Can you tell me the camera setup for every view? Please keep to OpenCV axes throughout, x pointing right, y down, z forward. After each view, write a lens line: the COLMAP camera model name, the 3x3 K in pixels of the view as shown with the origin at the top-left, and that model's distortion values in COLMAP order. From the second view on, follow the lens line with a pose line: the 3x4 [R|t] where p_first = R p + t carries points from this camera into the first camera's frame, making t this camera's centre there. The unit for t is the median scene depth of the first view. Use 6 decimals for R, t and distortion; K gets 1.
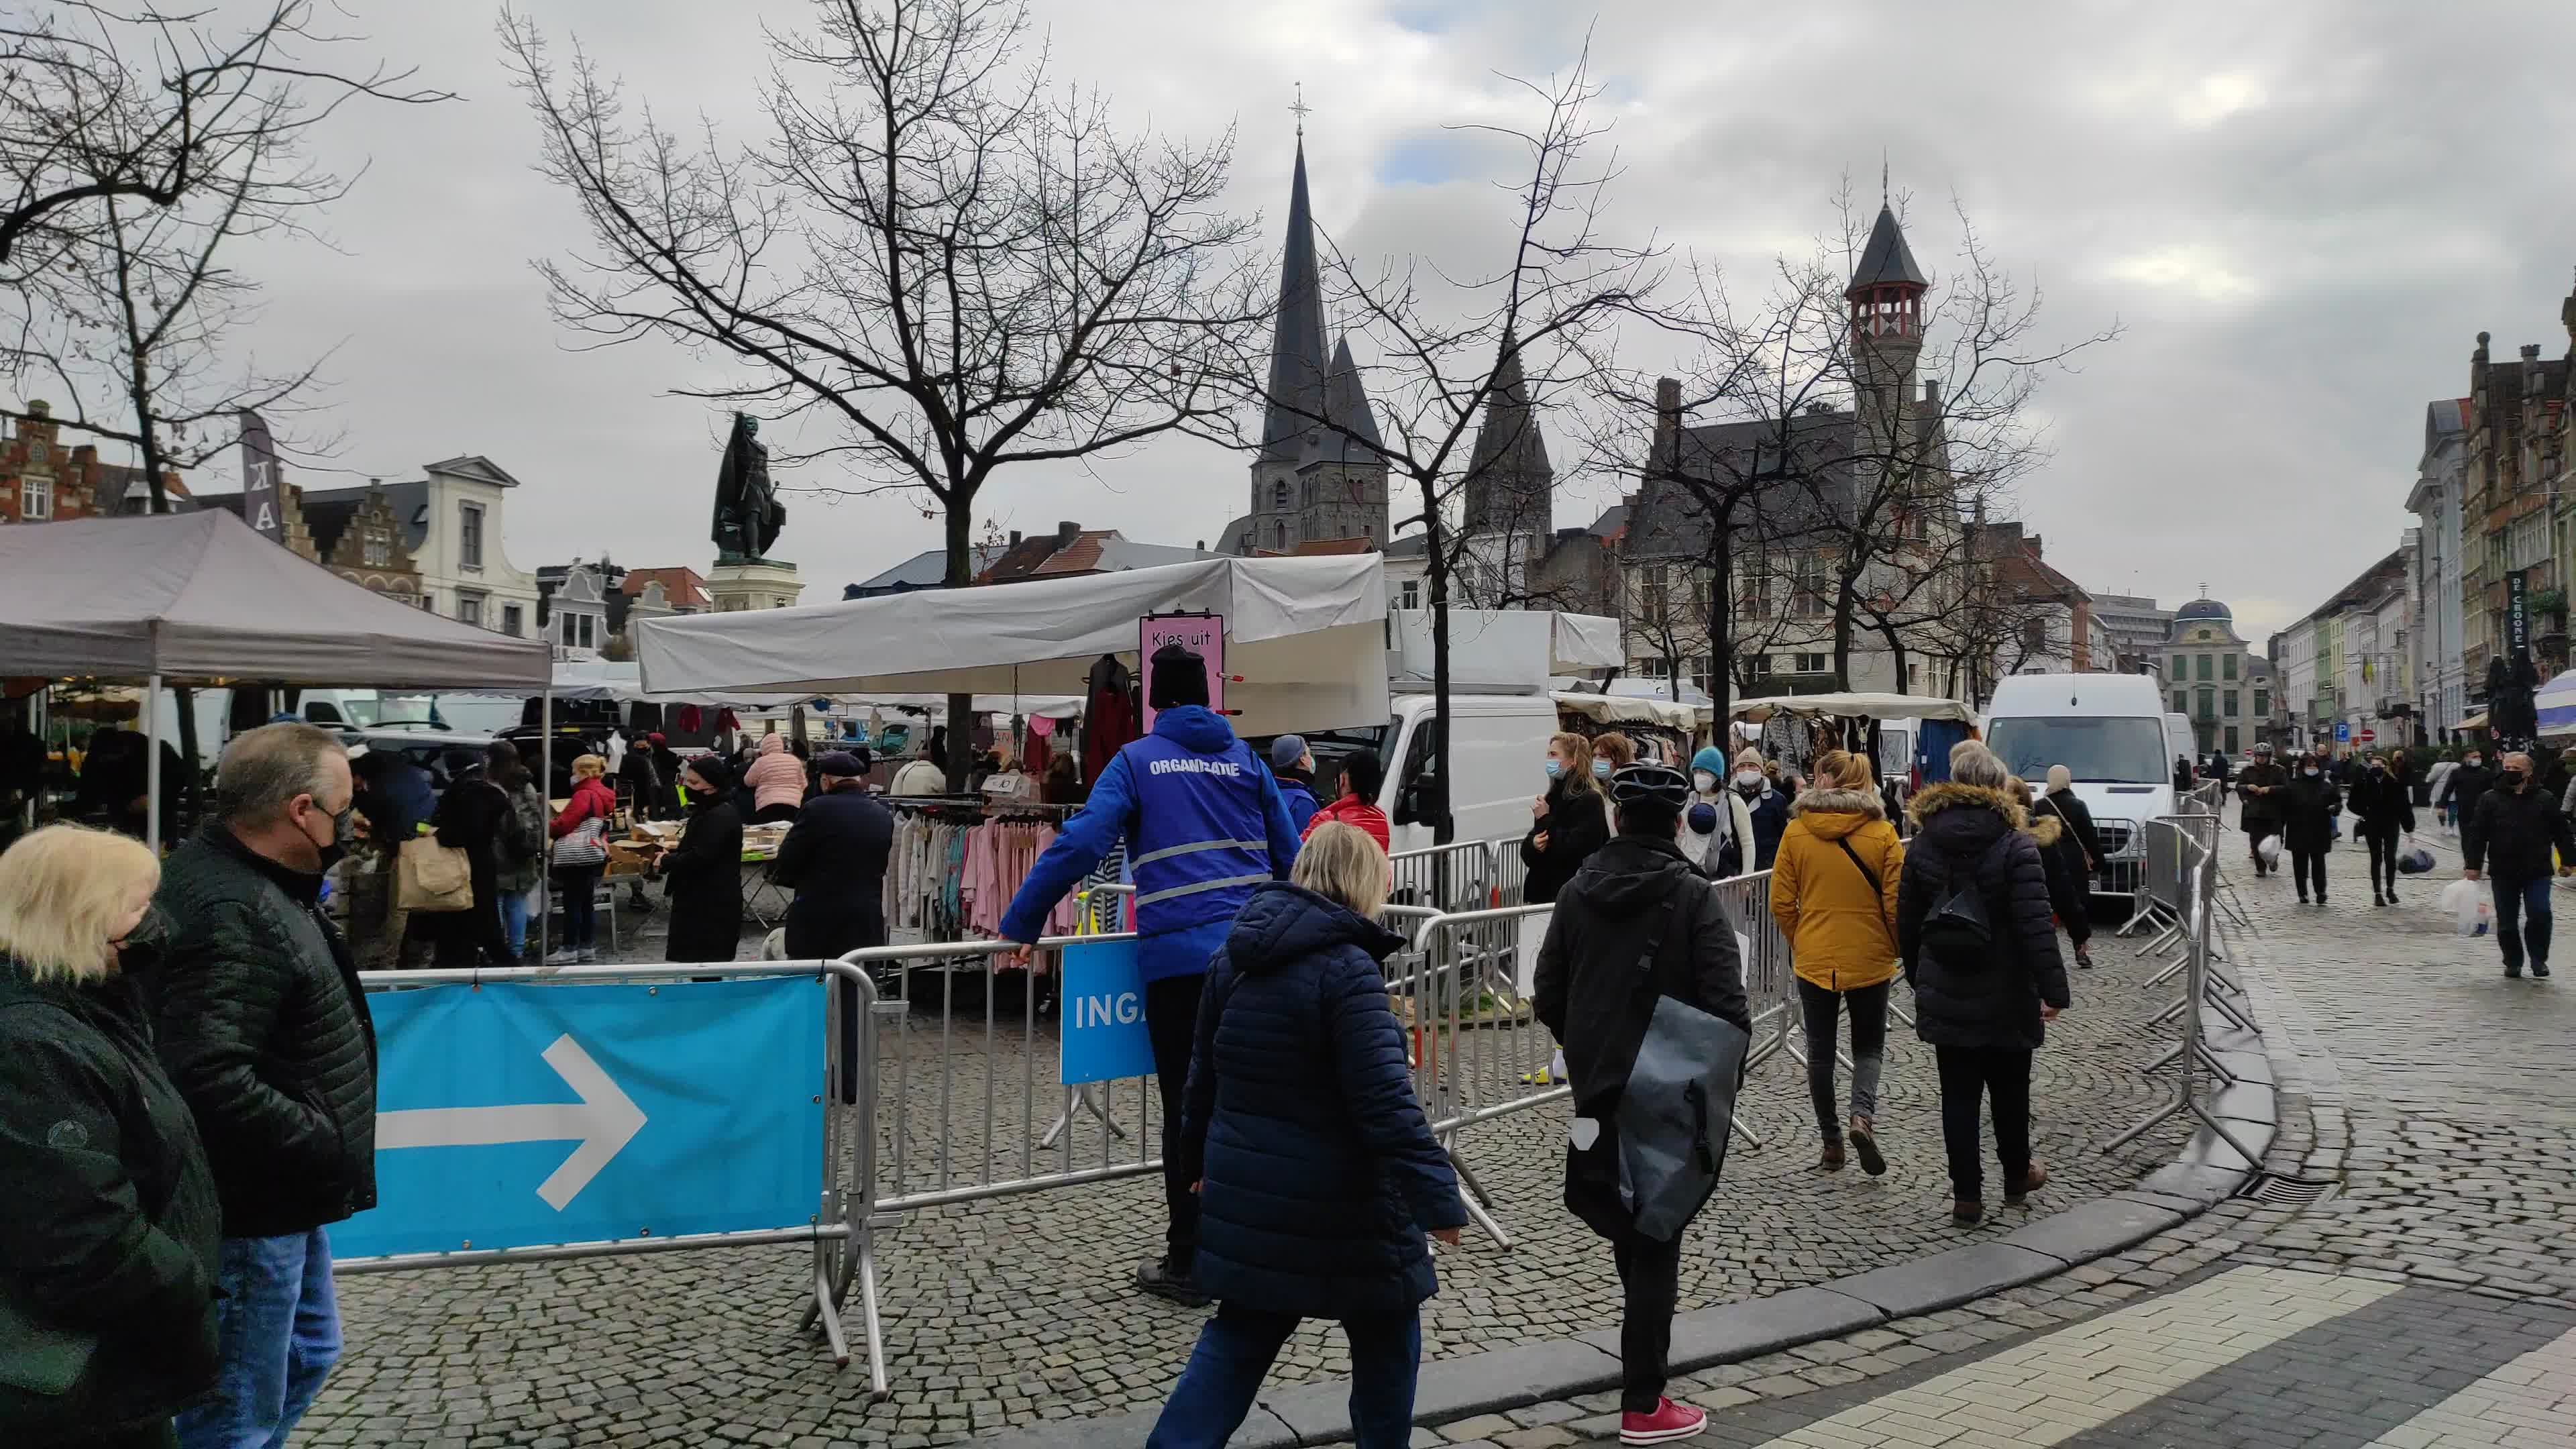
lens RADIAL K [[1845.5, 0, 1309.8], [0, 1845.5, 717.9], [0, 0, 1]] dist [0.056861, -0.050635]
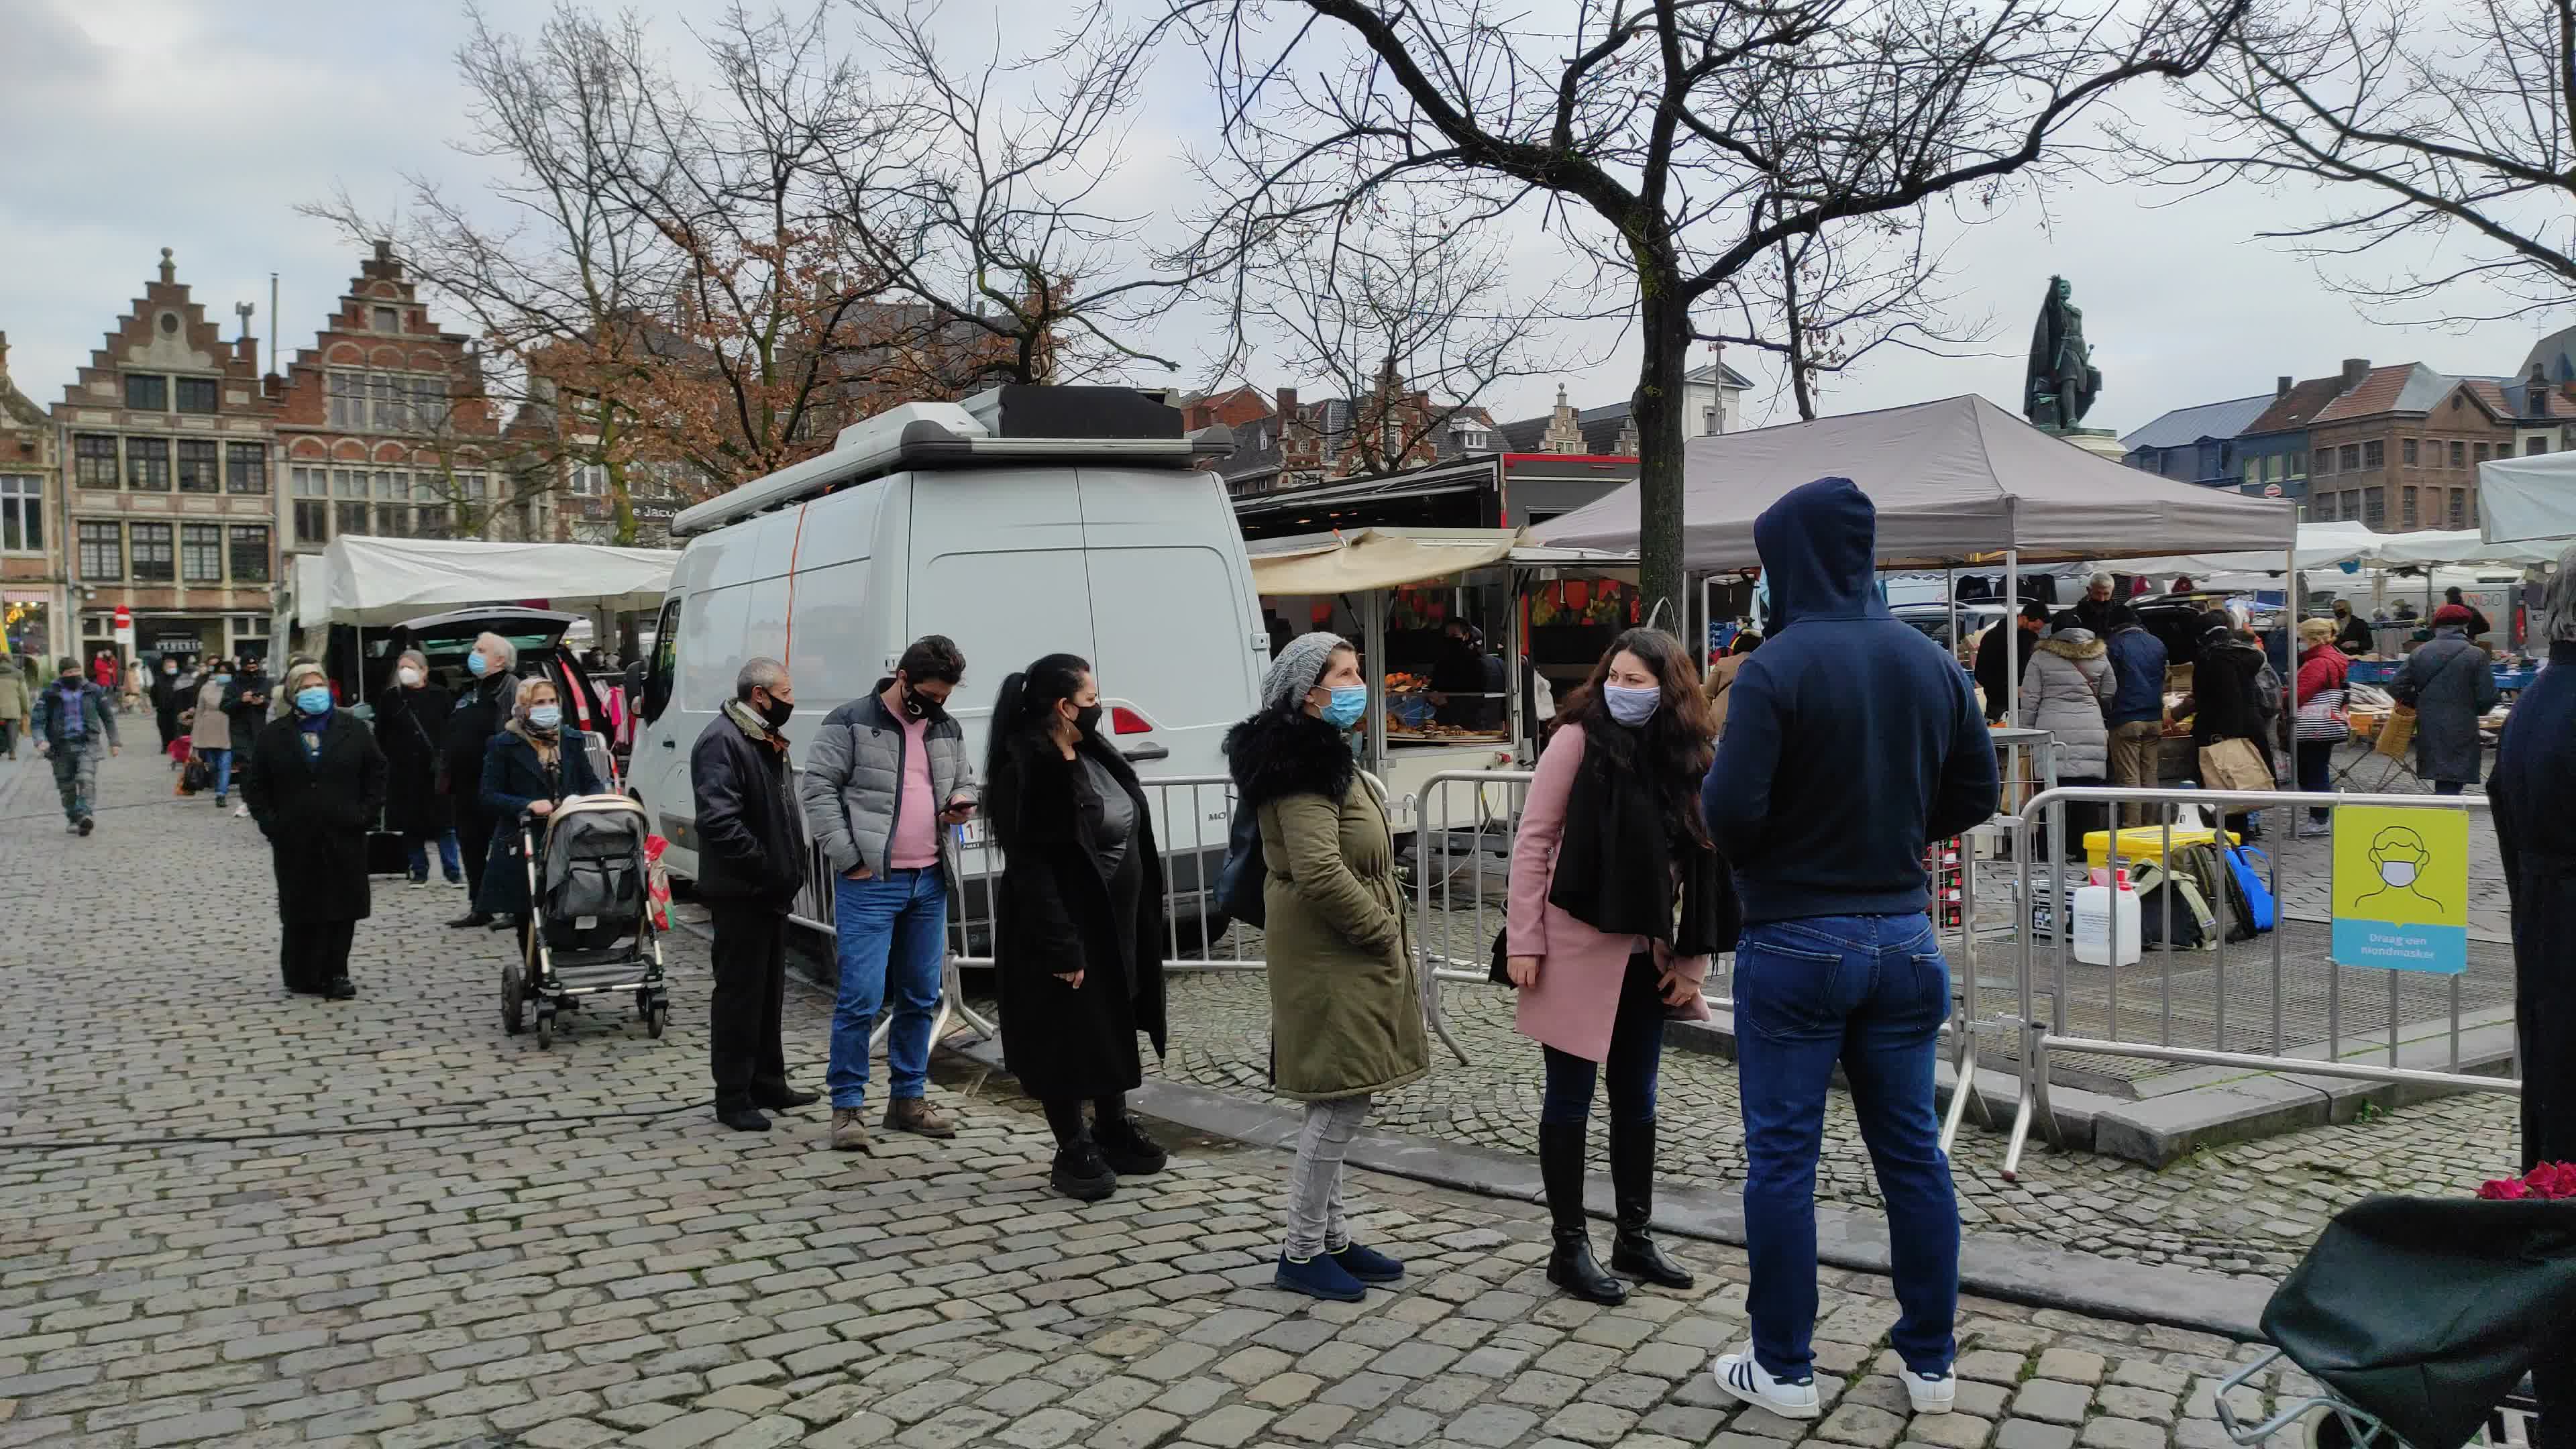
lens RADIAL K [[1848.0, 0, 1297.8], [0, 1848.0, 726.2], [0, 0, 1]] dist [0.052602, -0.048409]
pose [[0.818504, -0.000169, -0.574500, -0.061941], [0.037496, 0.997883, 0.053128, 0.000707], [0.573275, -0.065027, 0.816778, -0.017171]]
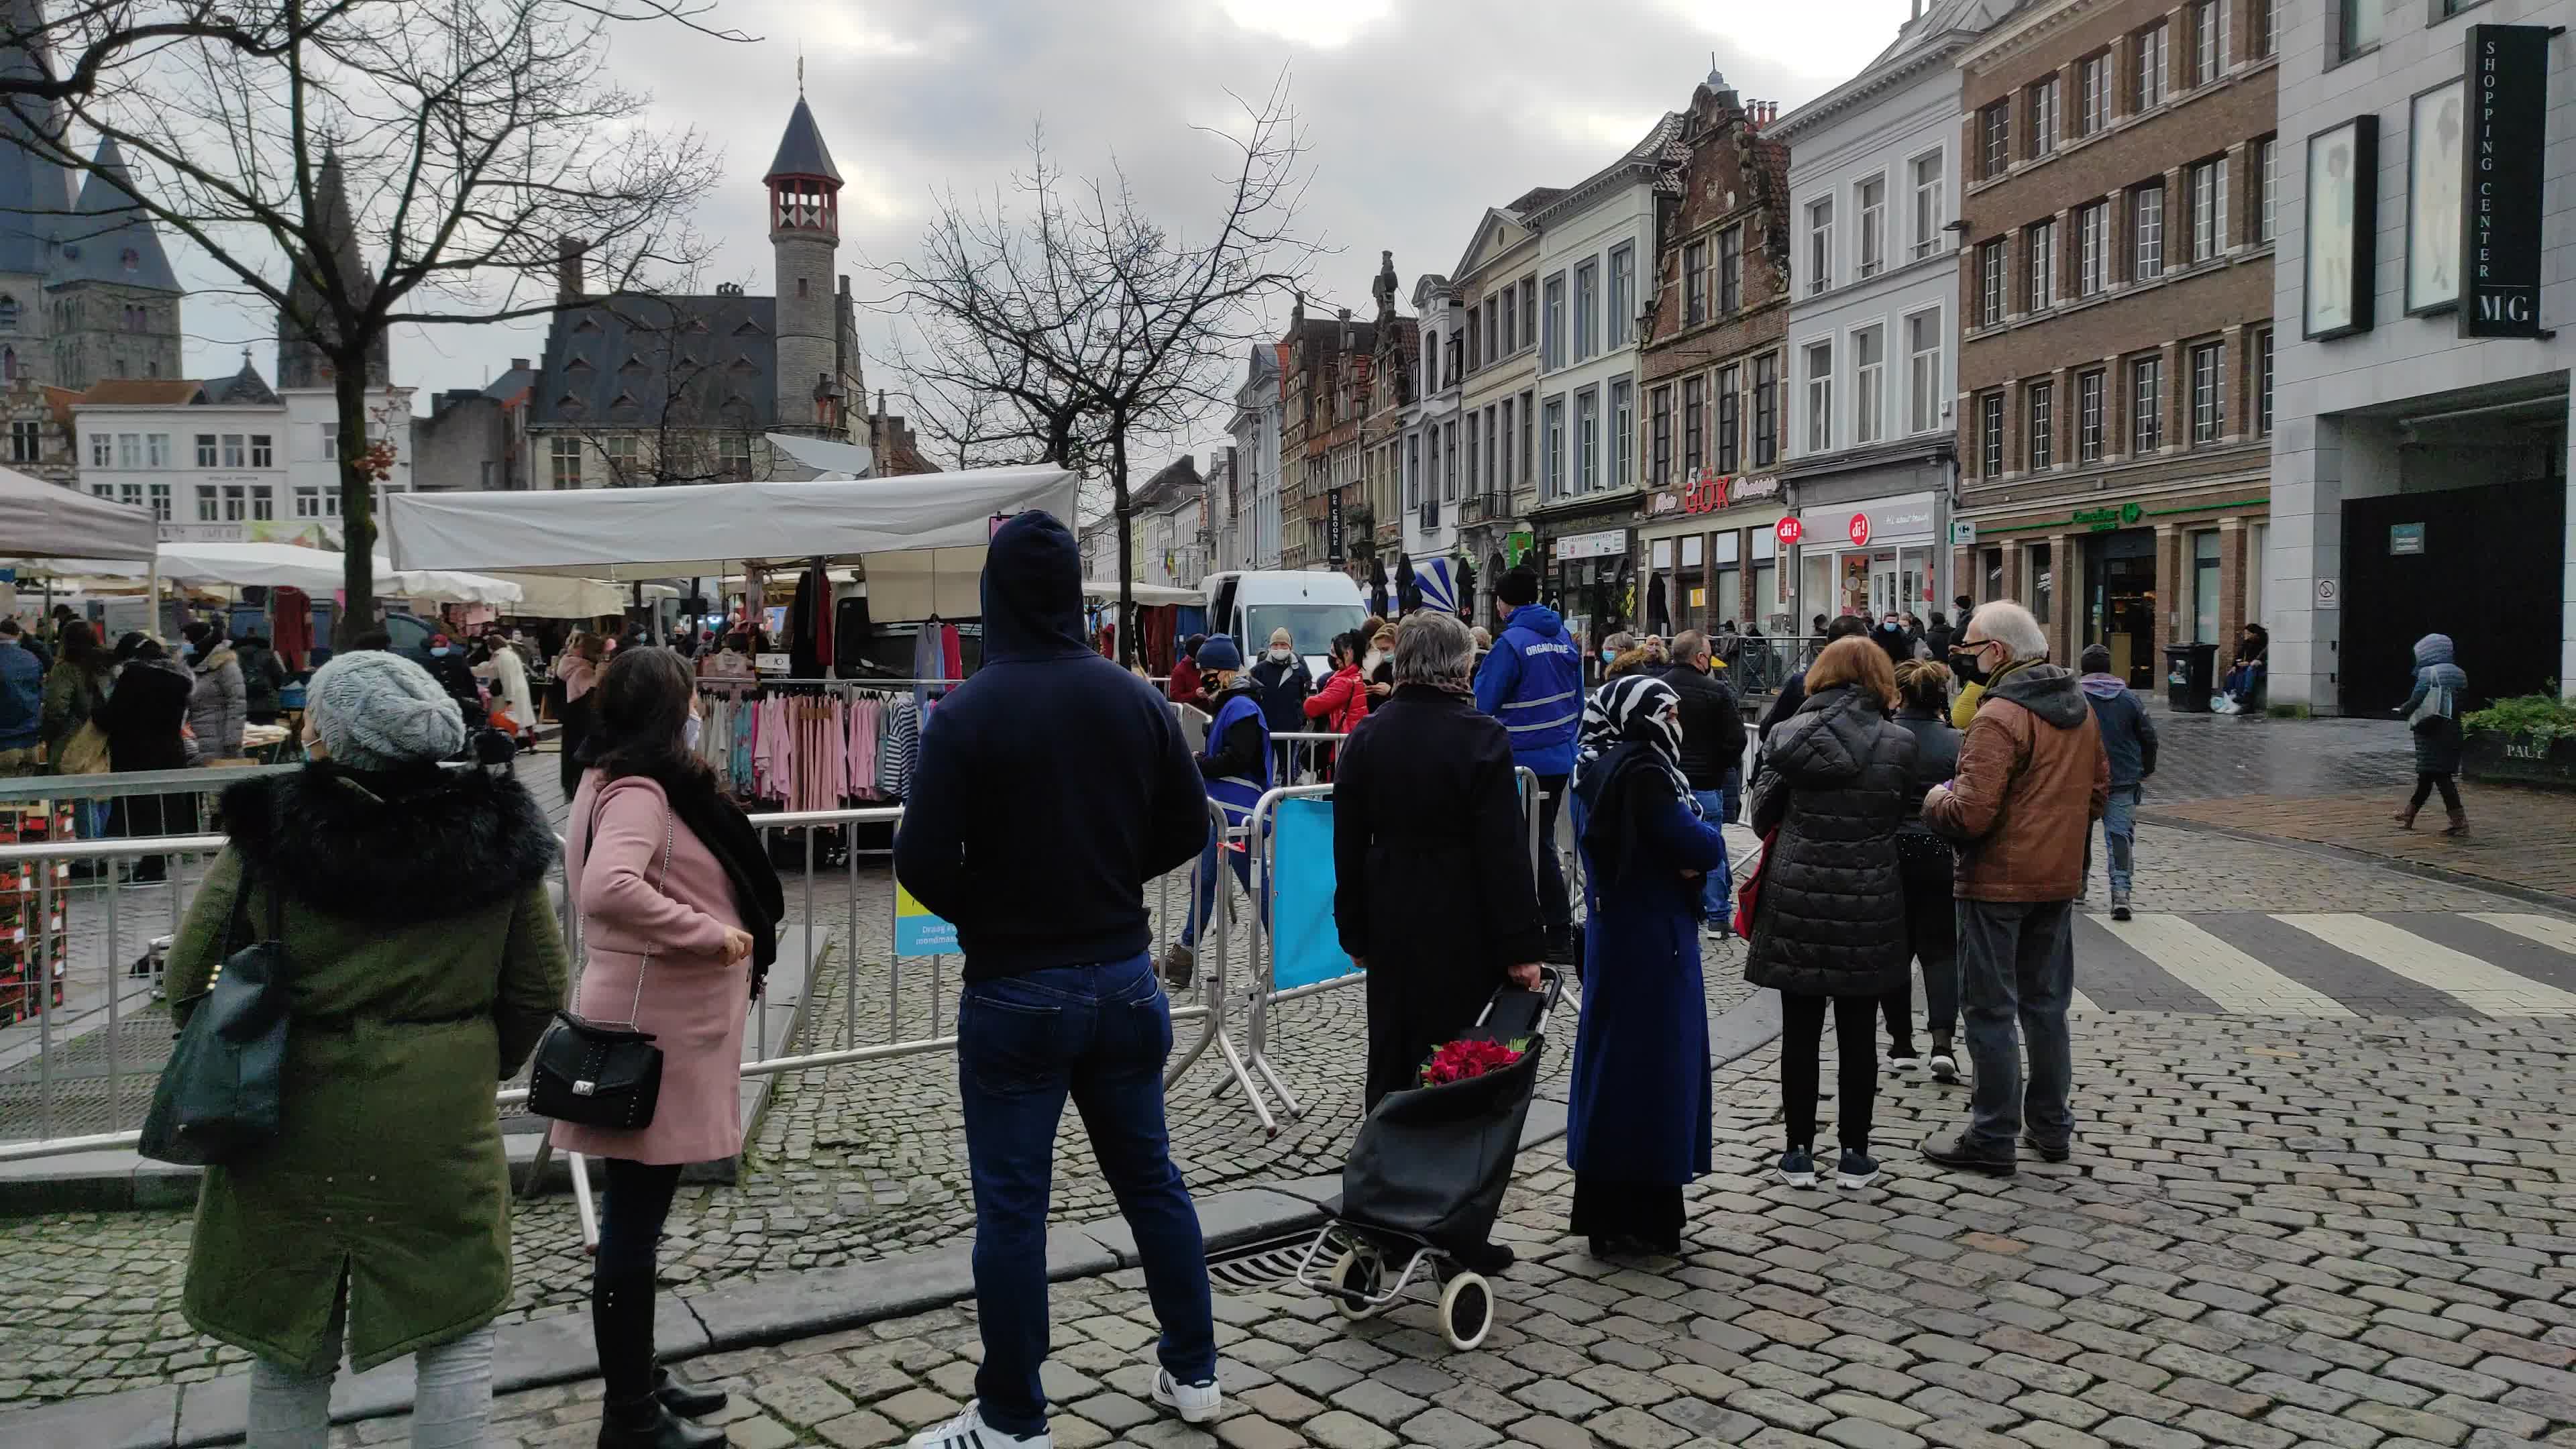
lens RADIAL K [[1848.0, 0, 1288.9], [0, 1848.0, 704.4], [0, 0, 1]] dist [0.052602, -0.048409]
pose [[0.816889, -0.023551, 0.576314, -0.107982], [-0.009719, 0.998462, 0.054578, -0.000345], [-0.576713, -0.050185, 0.815404, -0.012677]]
